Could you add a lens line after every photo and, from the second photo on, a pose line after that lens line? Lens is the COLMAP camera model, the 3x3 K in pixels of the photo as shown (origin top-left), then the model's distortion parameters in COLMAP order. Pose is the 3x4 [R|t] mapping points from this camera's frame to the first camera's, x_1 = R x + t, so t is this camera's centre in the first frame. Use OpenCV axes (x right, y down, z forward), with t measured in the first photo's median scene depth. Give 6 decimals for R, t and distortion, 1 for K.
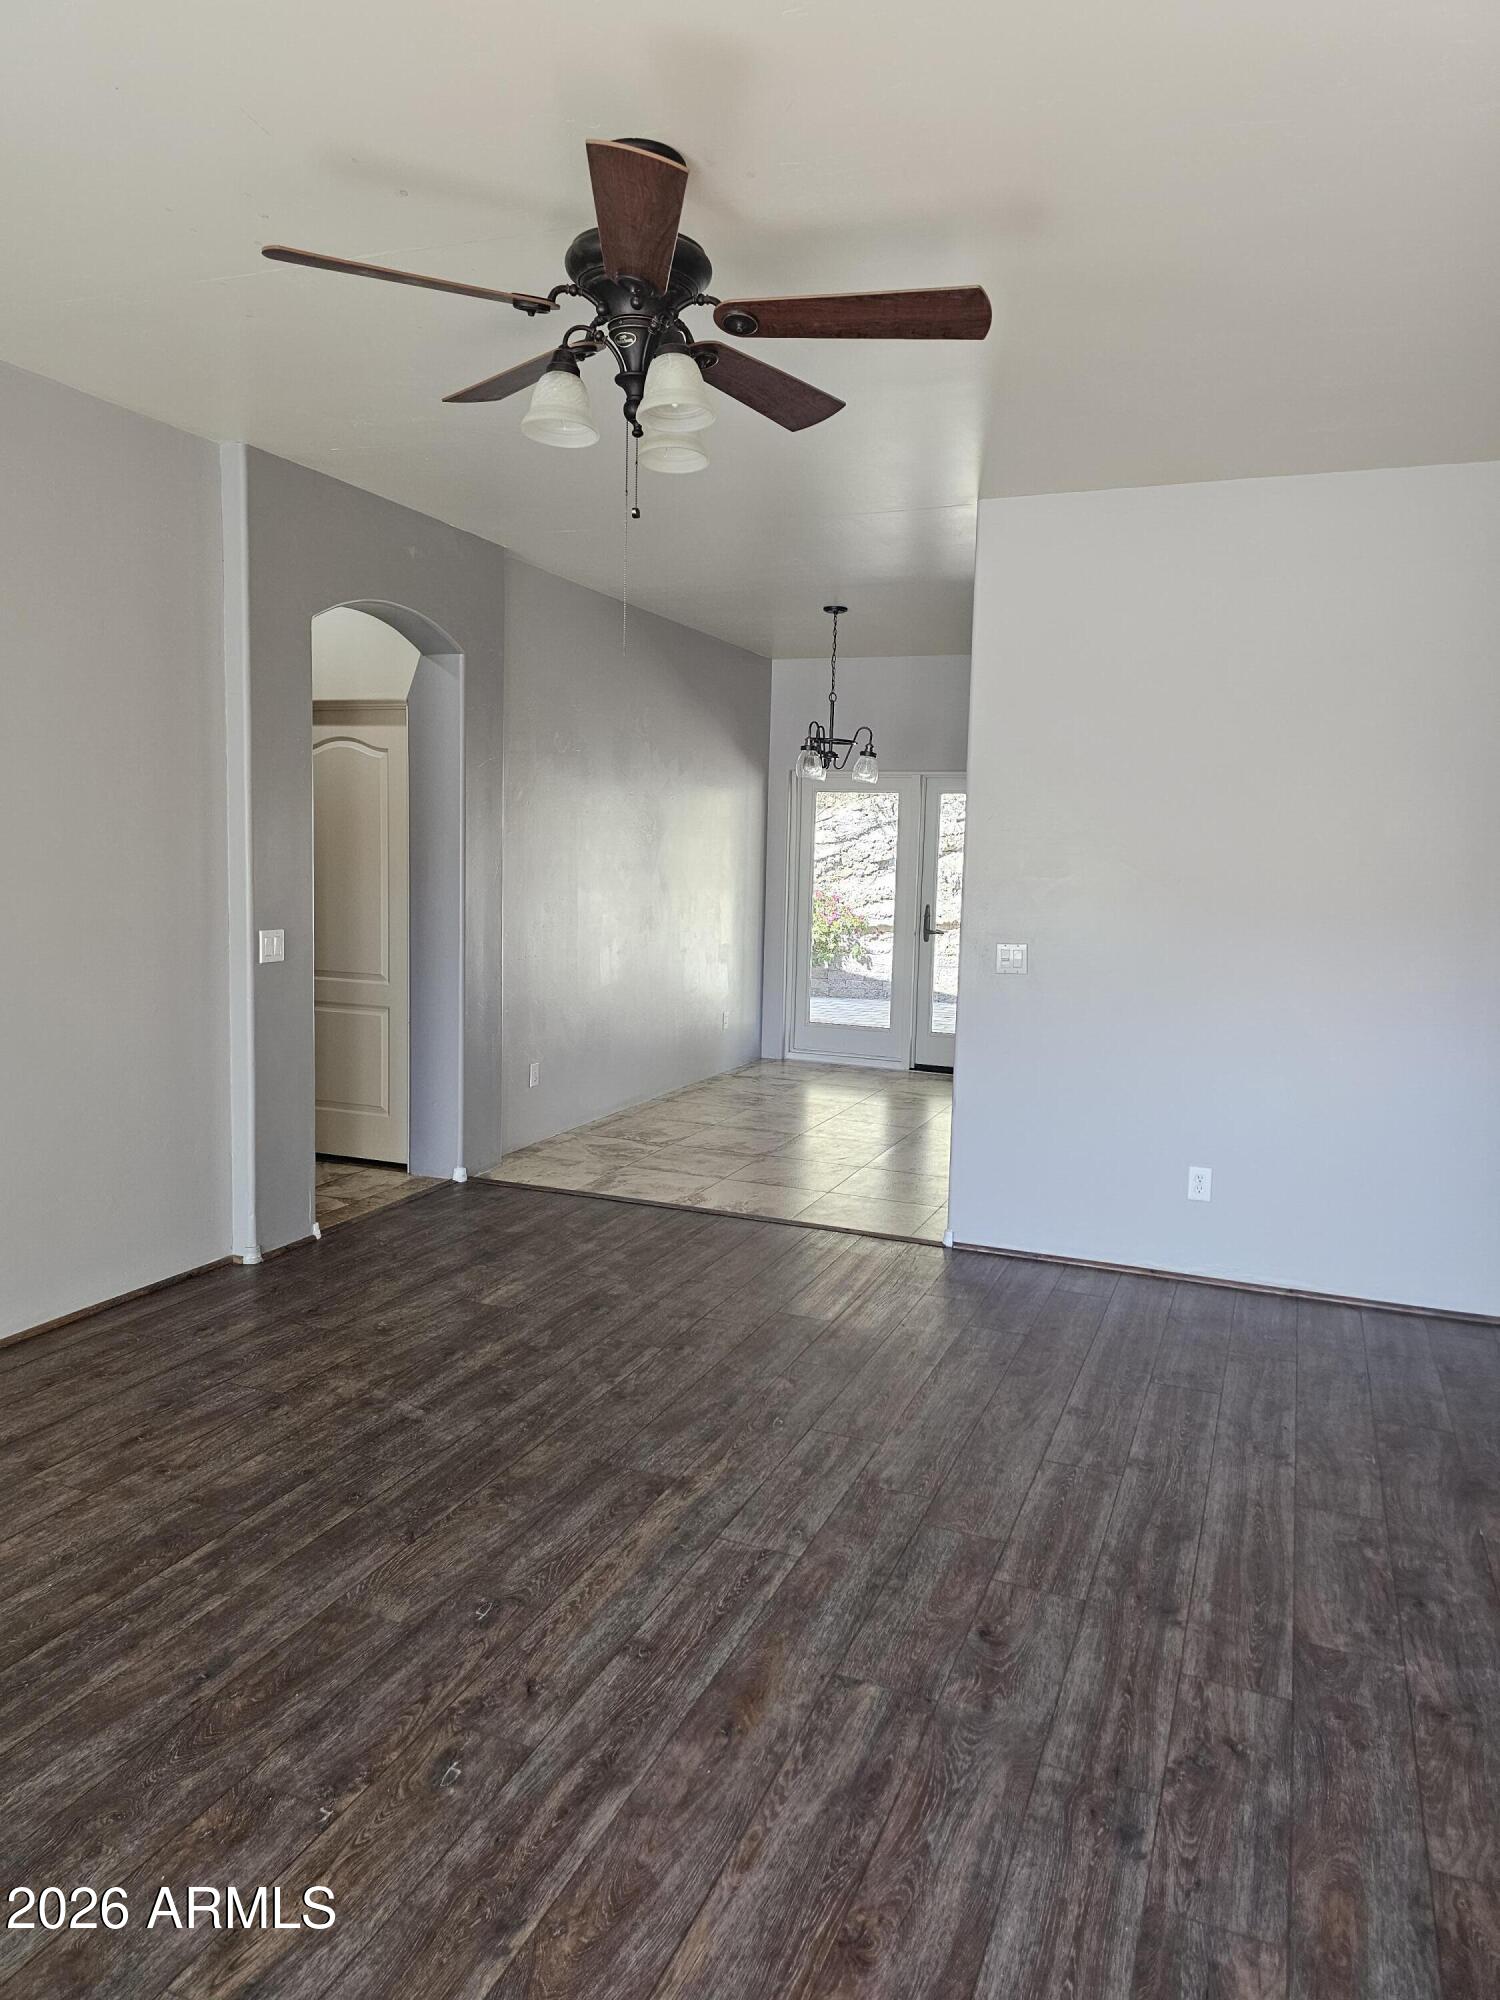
lens RADIAL K [[1338.2, 0, 772.3], [0, 1338.2, 975.2], [0, 0, 1]] dist [0.067052, -0.066704]
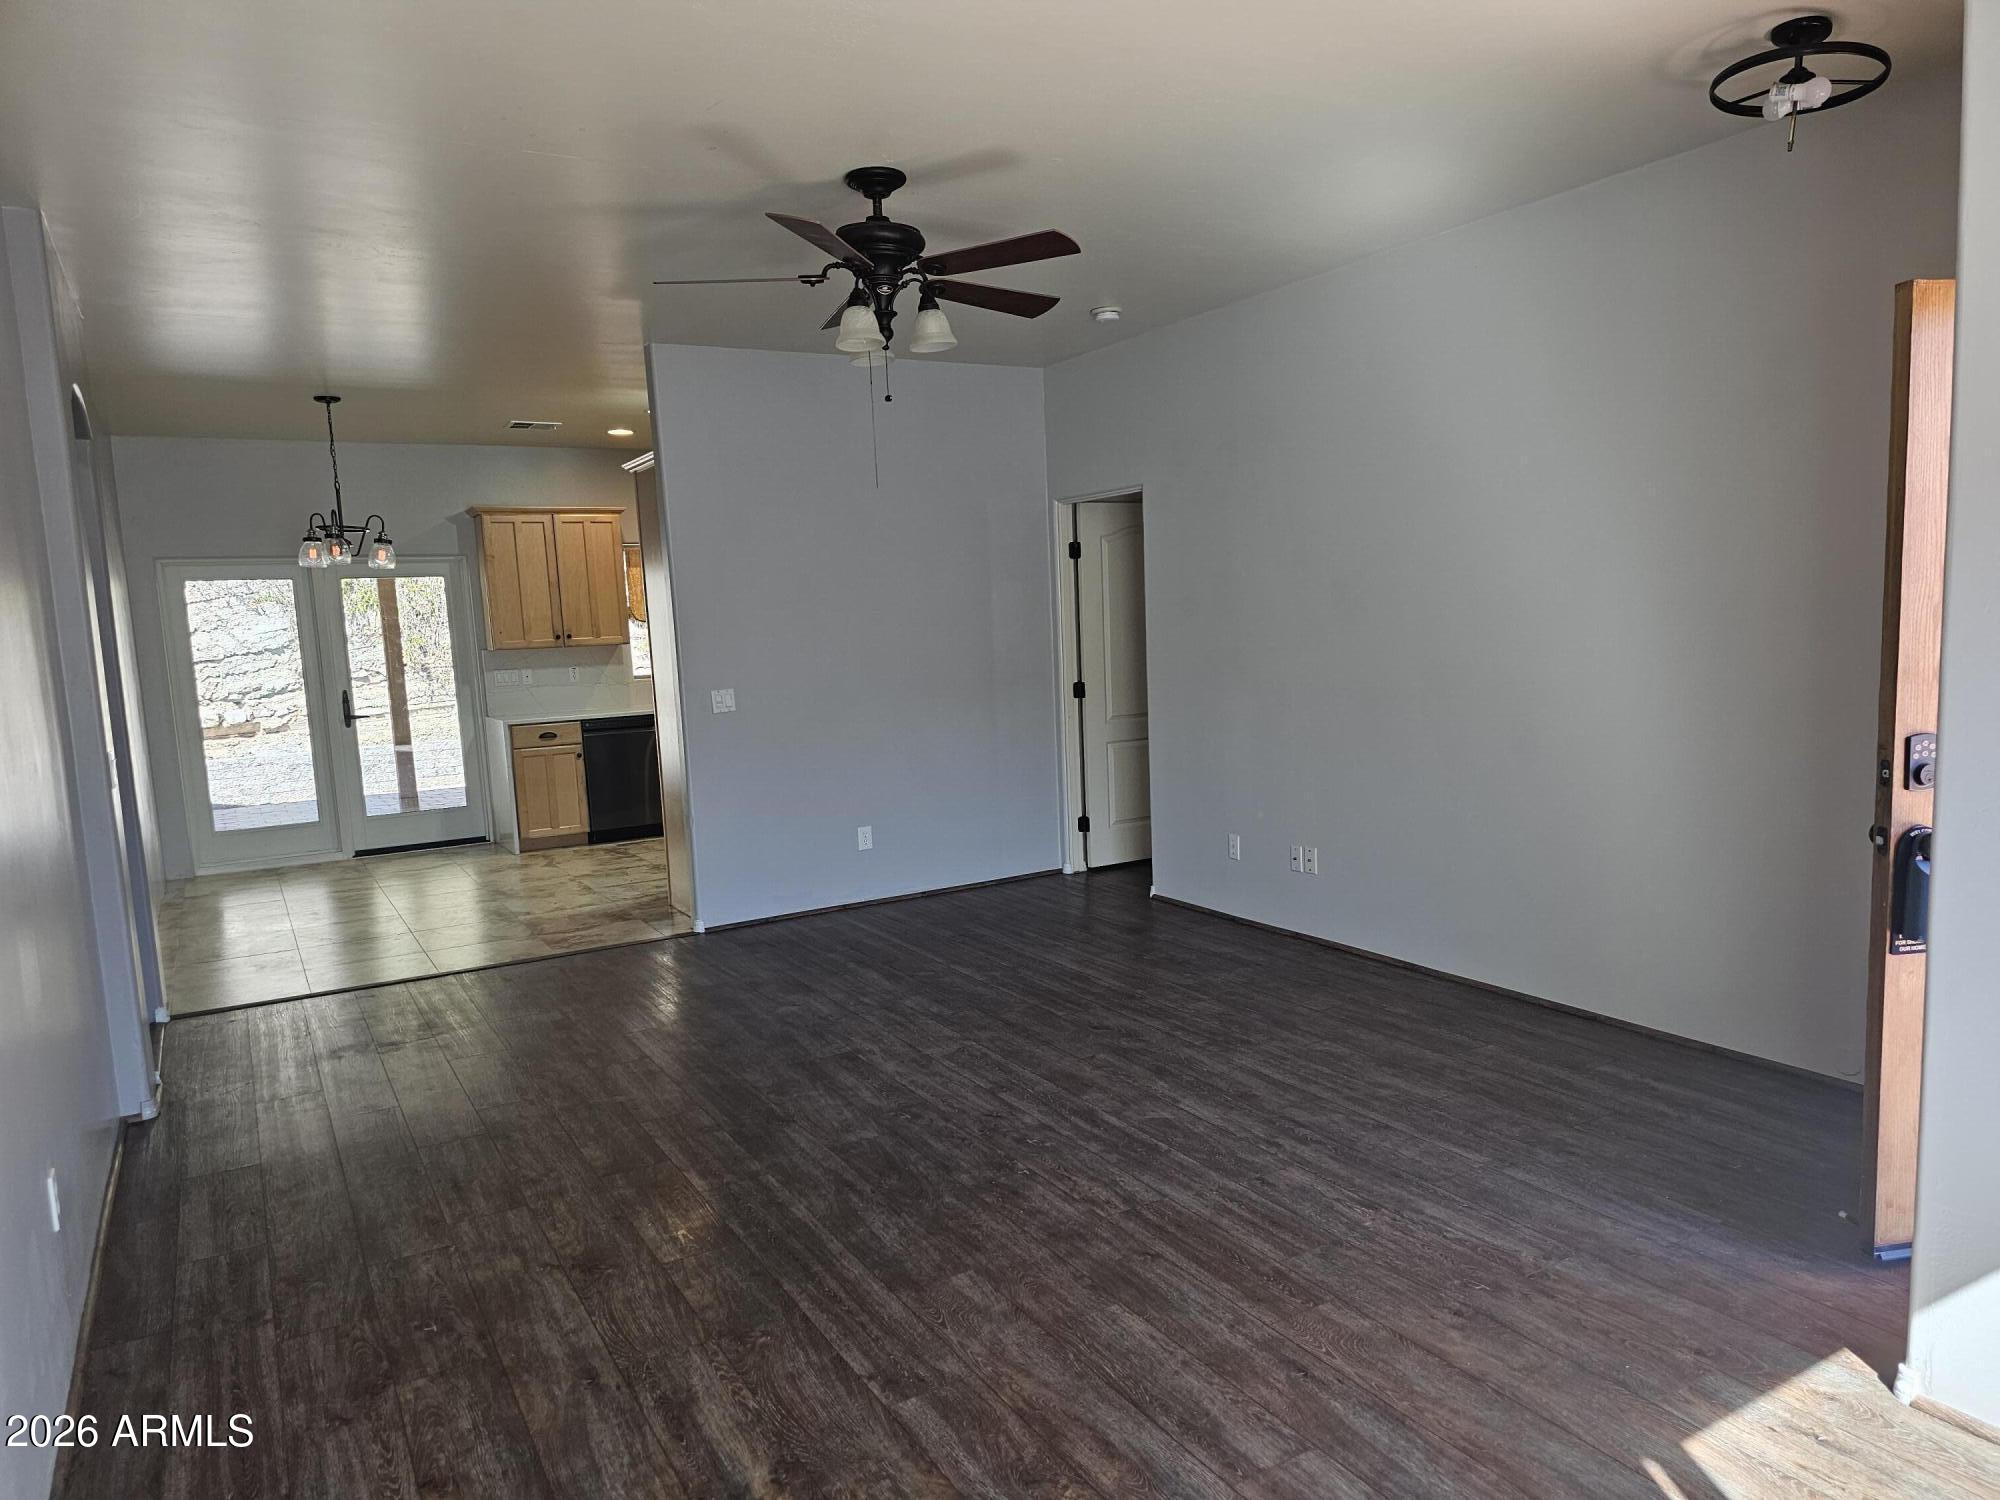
lens RADIAL K [[1338.2, 0, 1016.6], [0, 1338.2, 775.5], [0, 0, 1]] dist [0.067052, -0.066704]
pose [[0.611019, -0.151580, 0.776968, -1.140403], [0.137292, 0.986914, 0.084571, -0.018444], [-0.779620, 0.054997, 0.623833, -0.061197]]
